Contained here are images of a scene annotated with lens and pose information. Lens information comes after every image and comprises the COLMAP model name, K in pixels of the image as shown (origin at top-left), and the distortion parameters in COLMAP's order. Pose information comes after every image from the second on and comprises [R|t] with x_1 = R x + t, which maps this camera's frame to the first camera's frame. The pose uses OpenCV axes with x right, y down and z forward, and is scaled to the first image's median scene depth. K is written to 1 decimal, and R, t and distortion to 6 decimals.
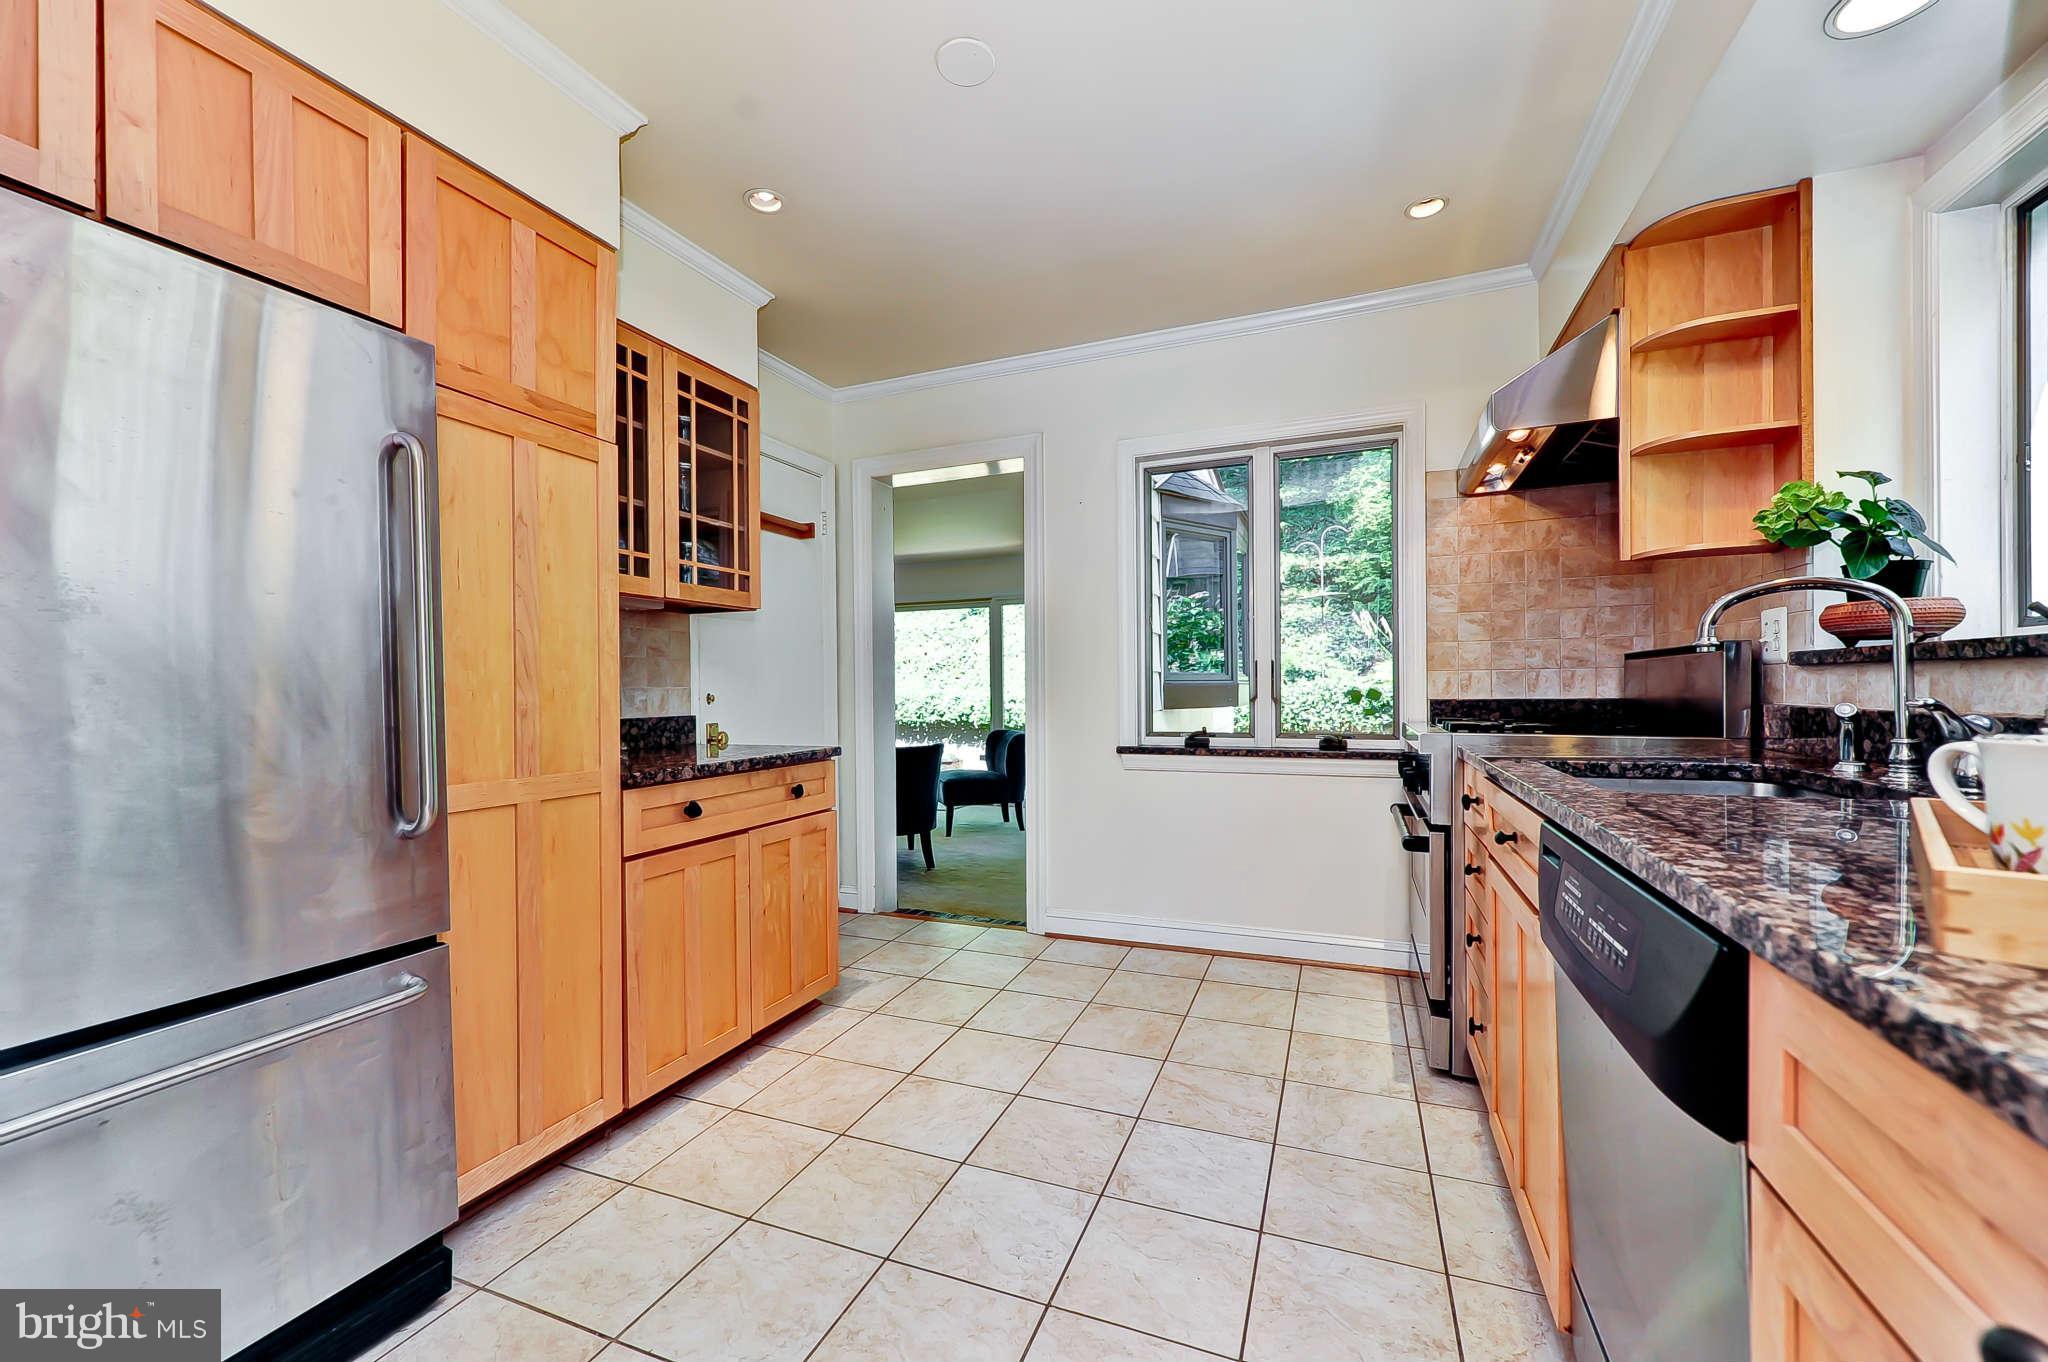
lens RADIAL K [[801.4, 0, 1019.5], [0, 801.4, 695.0], [0, 0, 1]] dist [0.001887, -0.000358]
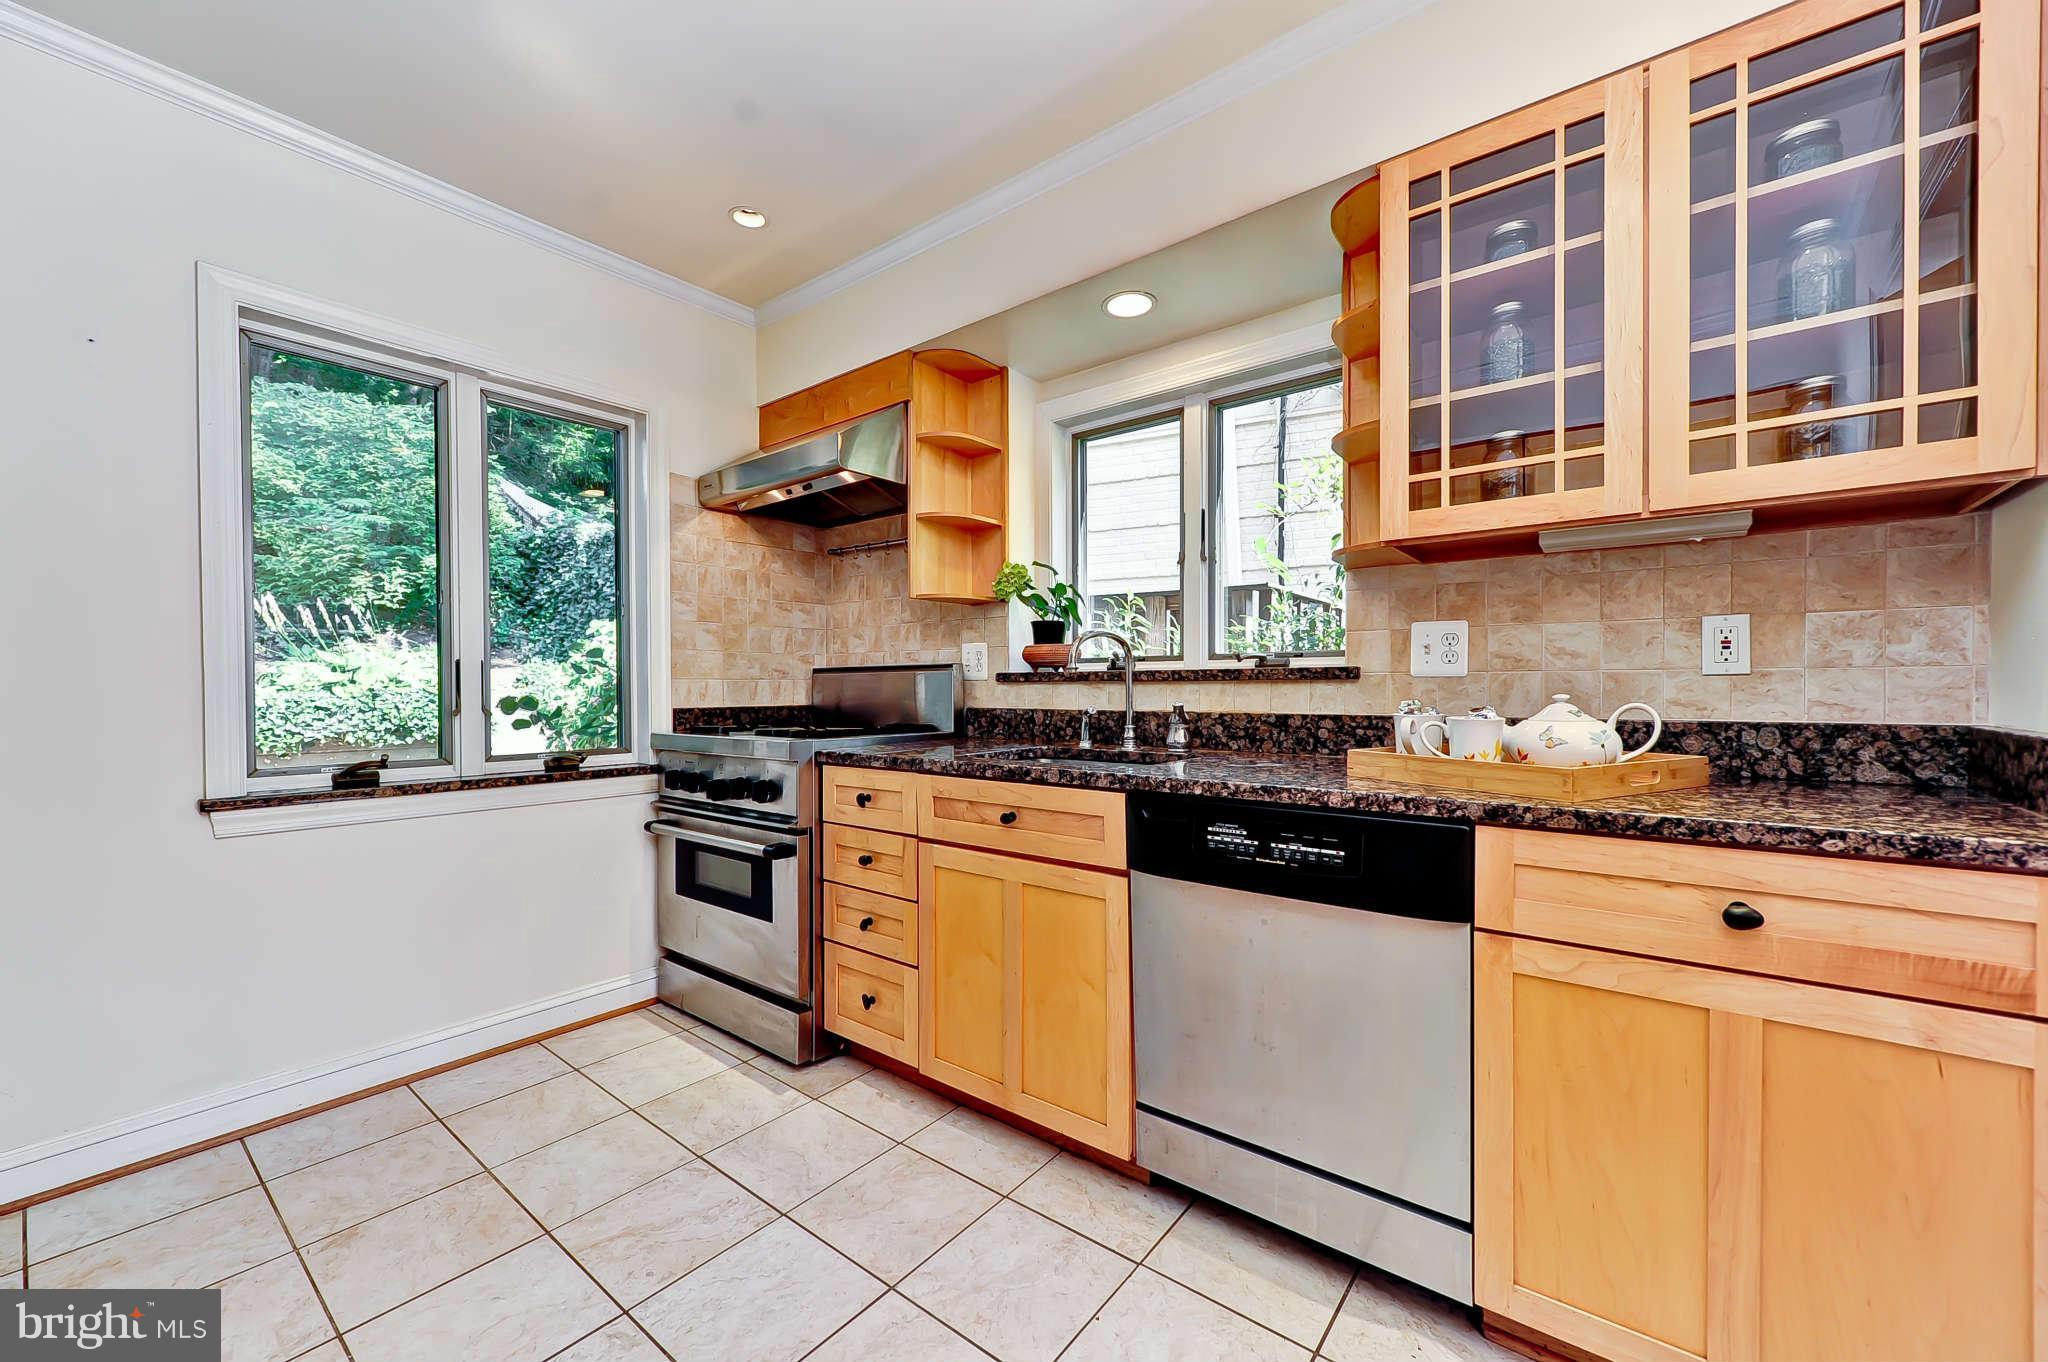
lens RADIAL K [[801.6, 0, 1017.4], [0, 801.6, 697.4], [0, 0, 1]] dist [0.003803, 0.000240]
pose [[0.284228, -0.002149, 0.958754, -0.317827], [0.008668, 0.999962, -0.000329, -0.004320], [-0.958717, 0.008404, 0.284236, 0.348454]]
